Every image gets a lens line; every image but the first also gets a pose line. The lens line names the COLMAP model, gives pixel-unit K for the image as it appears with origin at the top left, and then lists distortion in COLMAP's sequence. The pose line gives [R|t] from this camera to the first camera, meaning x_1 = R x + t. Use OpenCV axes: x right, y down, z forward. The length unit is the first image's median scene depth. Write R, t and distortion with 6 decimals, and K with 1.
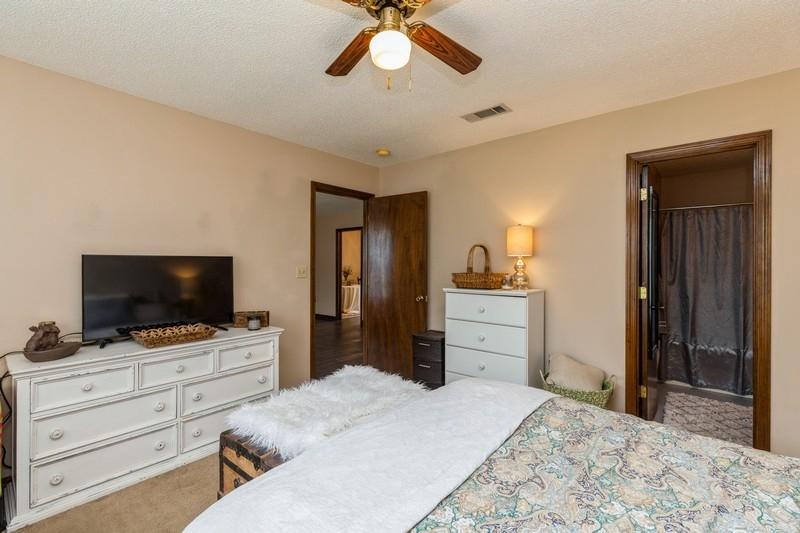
lens RADIAL K [[354.2, 0, 400.5], [0, 354.2, 262.9], [0, 0, 1]] dist [-0.000757, -0.000095]
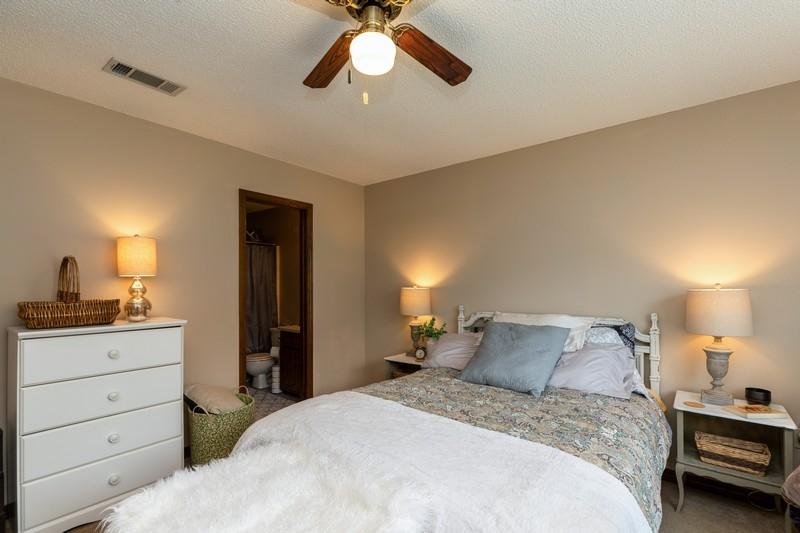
lens RADIAL K [[360.1, 0, 399.0], [0, 360.1, 273.2], [0, 0, 1]] dist [0.002277, 0.000237]
pose [[-0.018336, 0.032691, 0.999297, -0.472437], [0.005160, 0.999455, -0.032601, 0.002432], [-0.999819, 0.004559, -0.018495, 0.468358]]
